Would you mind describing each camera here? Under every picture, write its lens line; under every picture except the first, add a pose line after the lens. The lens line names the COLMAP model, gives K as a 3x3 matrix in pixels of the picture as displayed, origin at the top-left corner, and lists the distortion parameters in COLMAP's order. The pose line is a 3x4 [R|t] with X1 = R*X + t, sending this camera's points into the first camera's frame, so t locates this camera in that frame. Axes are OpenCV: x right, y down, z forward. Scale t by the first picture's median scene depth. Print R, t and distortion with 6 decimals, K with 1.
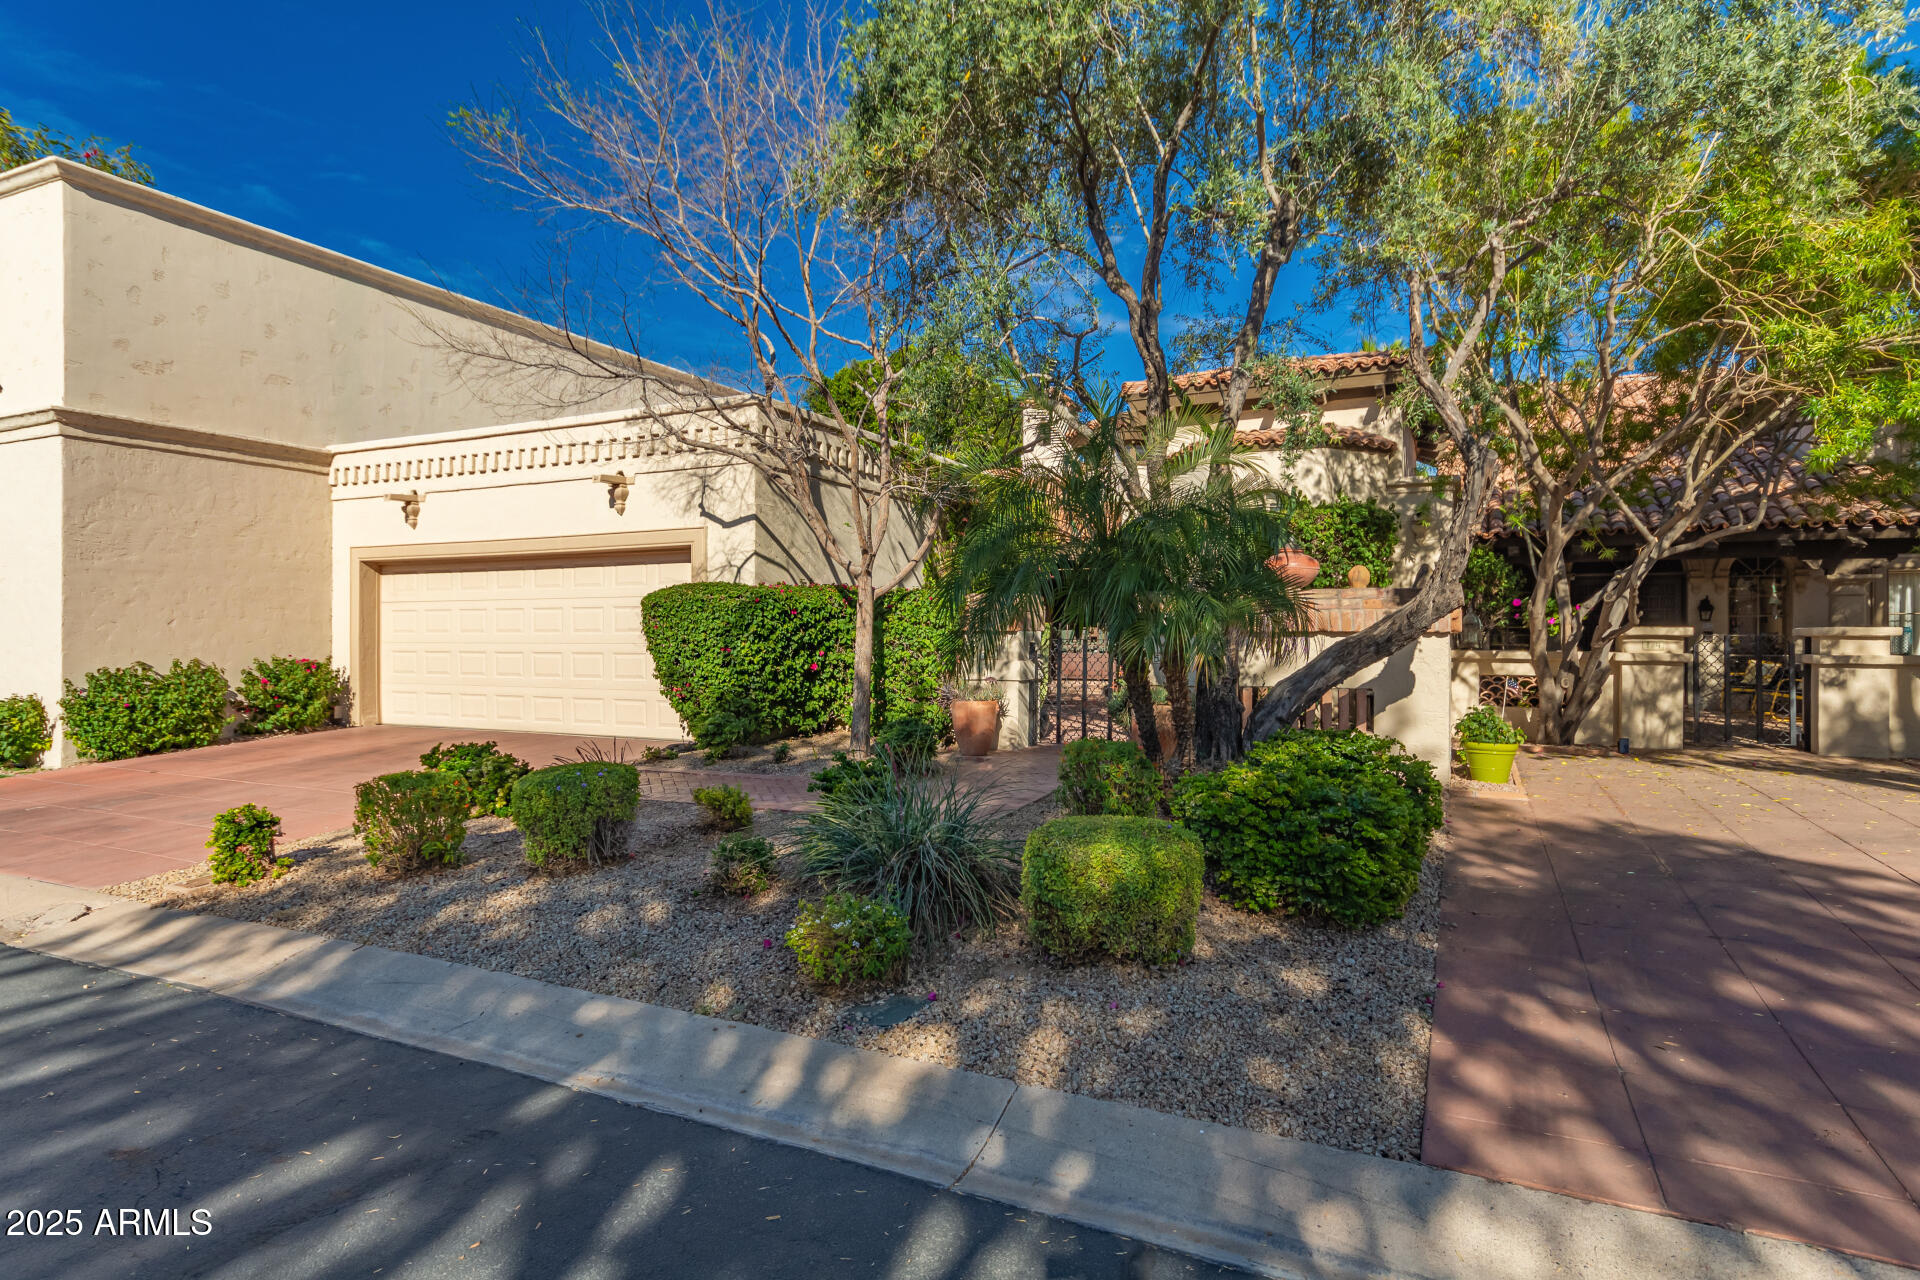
lens RADIAL K [[1026.7, 0, 960.0], [0, 1026.7, 640.0], [0, 0, 1]] dist [-0.000006, -0.000006]
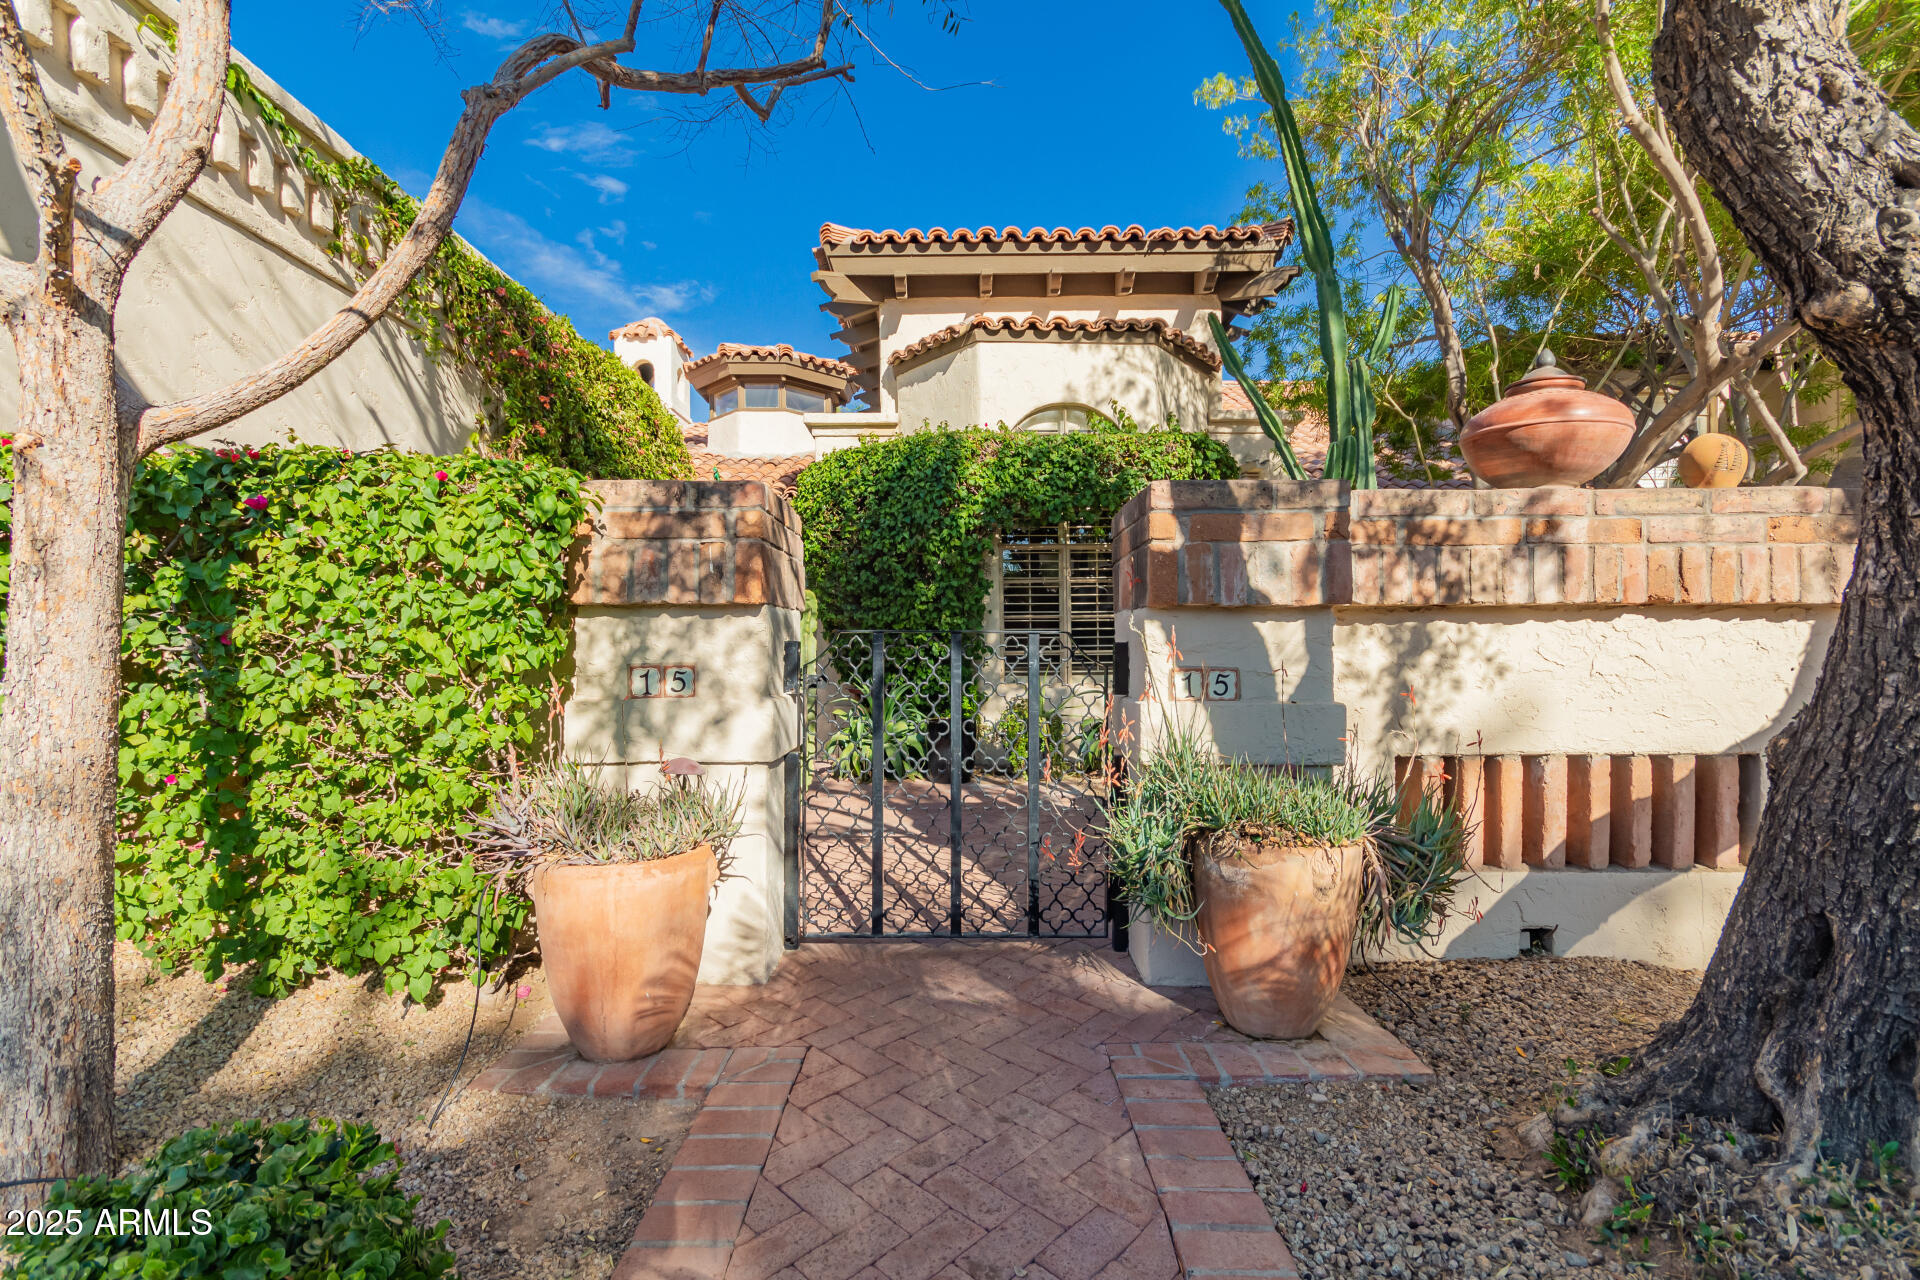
lens RADIAL K [[896.2, 0, 960.0], [0, 896.2, 640.0], [0, 0, 1]] dist [0.004781, 0.000543]
pose [[0.892342, -0.002096, 0.451355, -0.013447], [0.008357, 0.999895, -0.011880, 0.005568], [-0.451283, 0.014373, 0.892265, 0.709277]]
